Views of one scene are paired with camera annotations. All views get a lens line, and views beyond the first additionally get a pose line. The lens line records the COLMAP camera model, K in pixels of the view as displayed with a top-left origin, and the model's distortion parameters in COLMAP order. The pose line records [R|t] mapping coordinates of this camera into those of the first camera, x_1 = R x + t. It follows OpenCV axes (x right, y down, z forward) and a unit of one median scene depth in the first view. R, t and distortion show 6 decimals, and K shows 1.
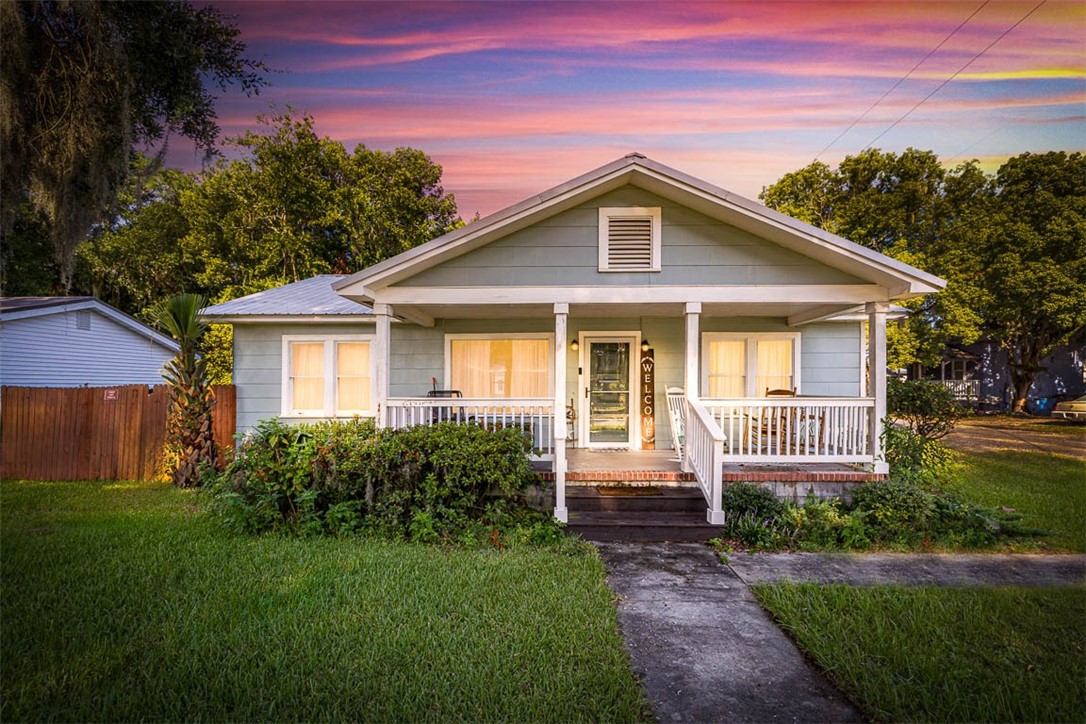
lens RADIAL K [[461.4, 0, 543.0], [0, 461.4, 362.0], [0, 0, 1]] dist [0.000771, 0.000129]
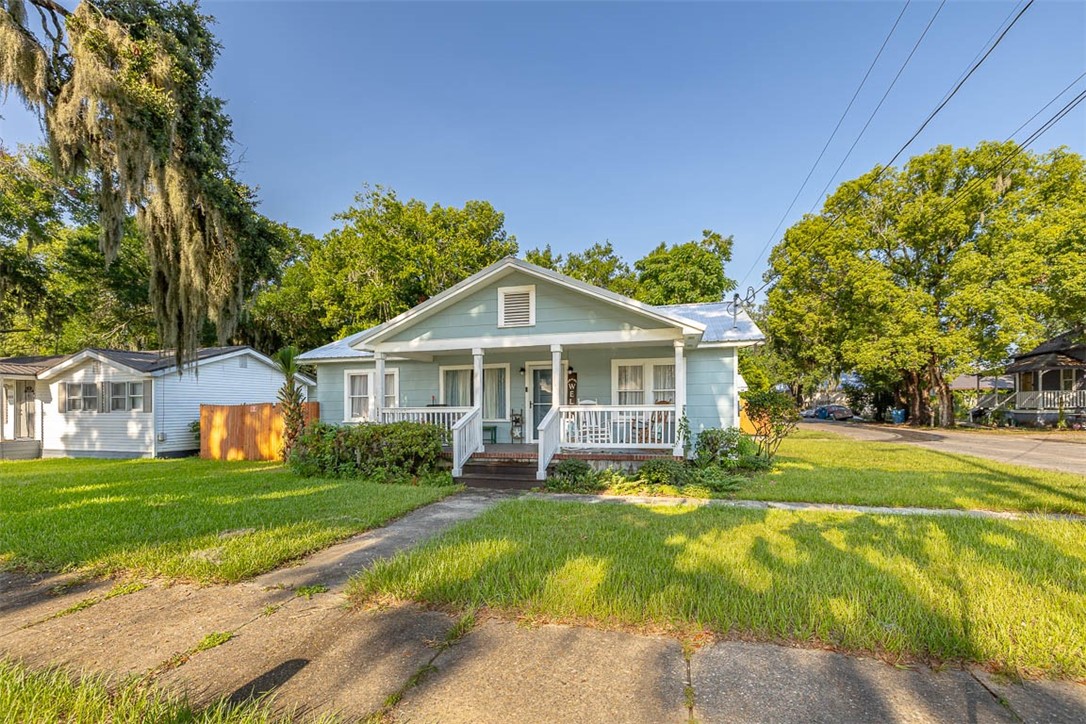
lens RADIAL K [[469.1, 0, 545.0], [0, 469.1, 379.5], [0, 0, 1]] dist [0.000695, 0.000345]
pose [[0.972762, -0.022545, -0.230707, 0.471733], [0.022265, 0.999745, -0.003815, -0.004678], [0.230734, -0.001425, 0.973016, -0.395358]]
